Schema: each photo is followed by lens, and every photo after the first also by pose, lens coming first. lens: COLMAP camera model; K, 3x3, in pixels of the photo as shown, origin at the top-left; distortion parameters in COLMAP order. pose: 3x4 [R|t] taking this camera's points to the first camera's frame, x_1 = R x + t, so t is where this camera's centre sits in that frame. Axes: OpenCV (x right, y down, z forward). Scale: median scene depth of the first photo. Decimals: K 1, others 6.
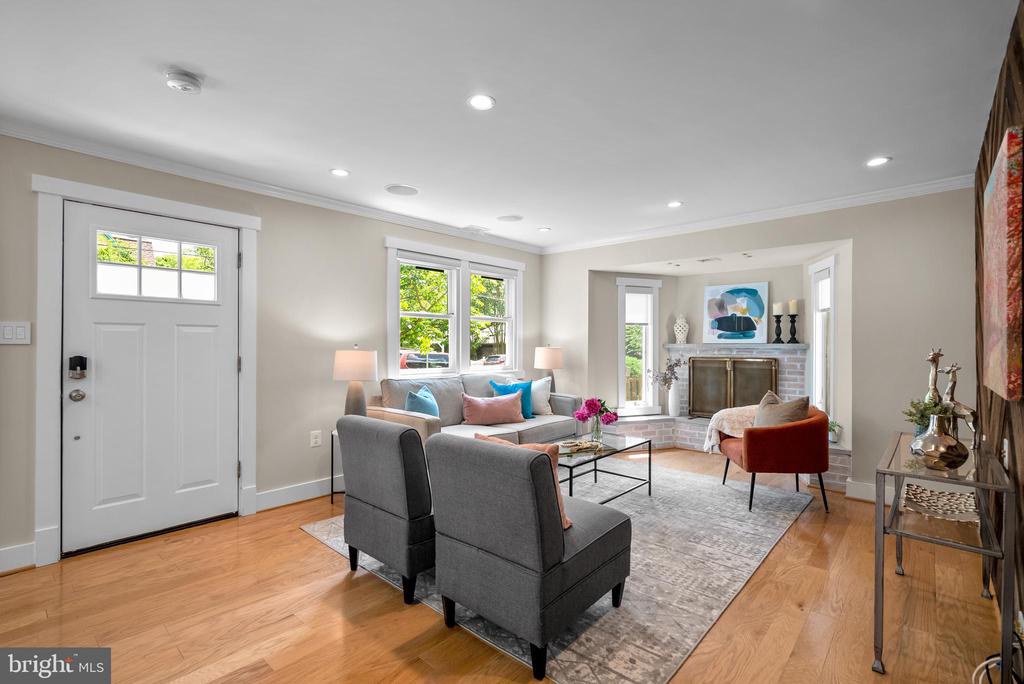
lens RADIAL K [[463.8, 0, 510.5], [0, 463.8, 344.6], [0, 0, 1]] dist [0.001421, 0.000027]
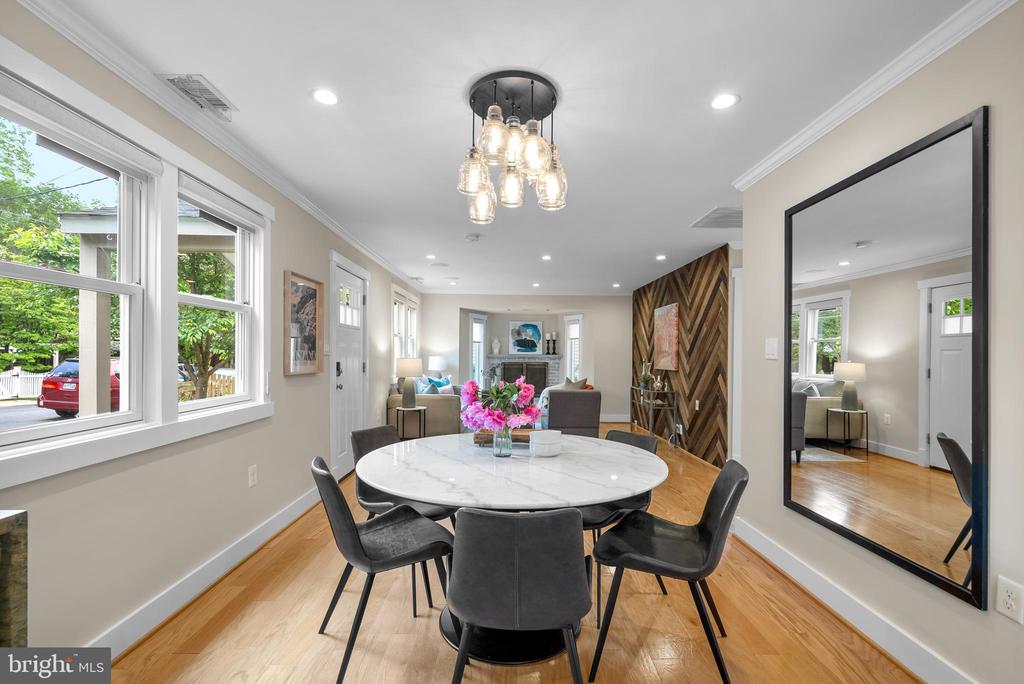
lens RADIAL K [[463.8, 0, 514.8], [0, 463.8, 350.2], [0, 0, 1]] dist [0.001421, 0.000027]
pose [[0.731157, 0.011329, 0.682115, -0.797032], [-0.007081, 0.999934, -0.009017, -0.002431], [-0.682172, 0.001763, 0.731190, -0.295031]]
